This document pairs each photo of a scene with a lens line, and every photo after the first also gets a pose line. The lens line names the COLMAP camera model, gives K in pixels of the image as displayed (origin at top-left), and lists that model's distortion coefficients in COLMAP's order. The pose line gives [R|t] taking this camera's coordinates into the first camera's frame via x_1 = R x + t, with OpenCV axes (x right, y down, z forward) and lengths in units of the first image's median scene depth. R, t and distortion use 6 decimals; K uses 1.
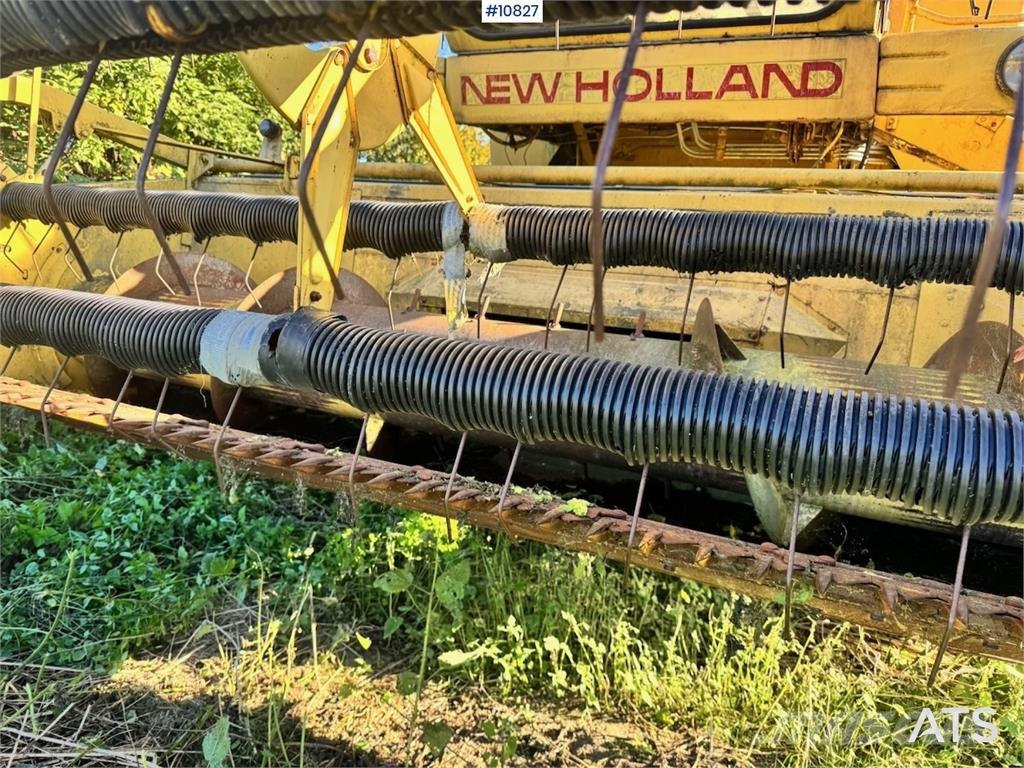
lens RADIAL K [[710.7, 0, 512.0], [0, 710.7, 384.0], [0, 0, 1]] dist [0.069291, -0.093080]
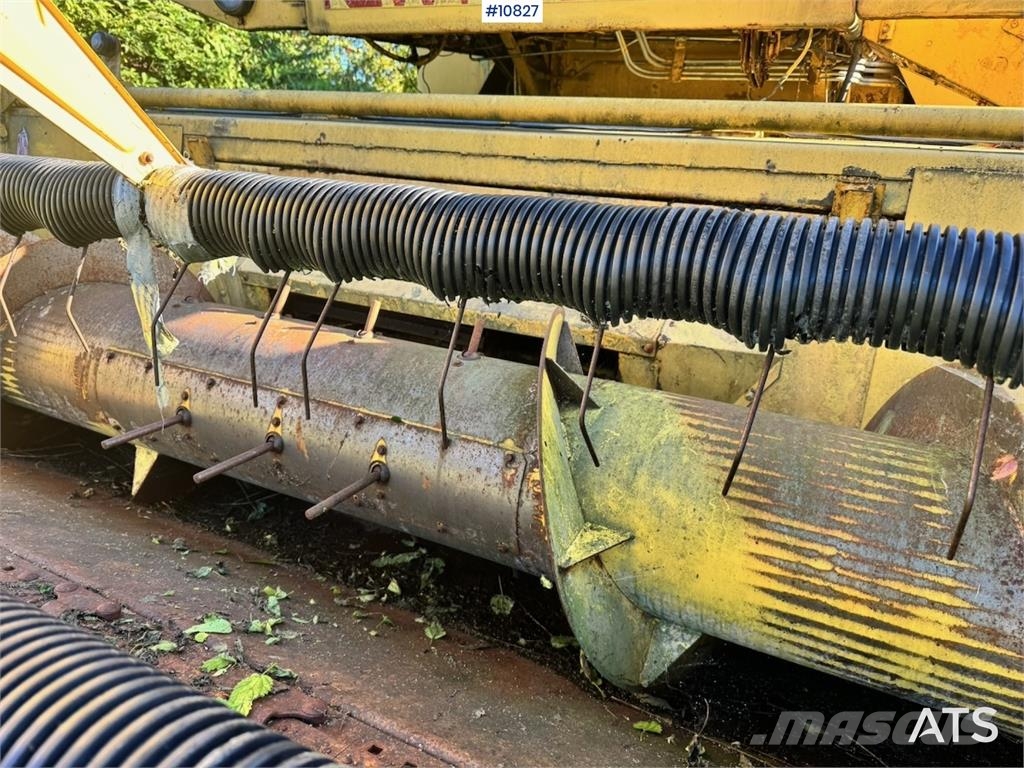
lens RADIAL K [[717.5, 0, 518.2], [0, 717.5, 384.1], [0, 0, 1]] dist [0.023213, -0.026170]
pose [[0.999634, 0.006880, -0.026149, 0.183593], [-0.004147, 0.994657, 0.103156, -0.084240], [0.026719, -0.103010, 0.994321, 0.235814]]
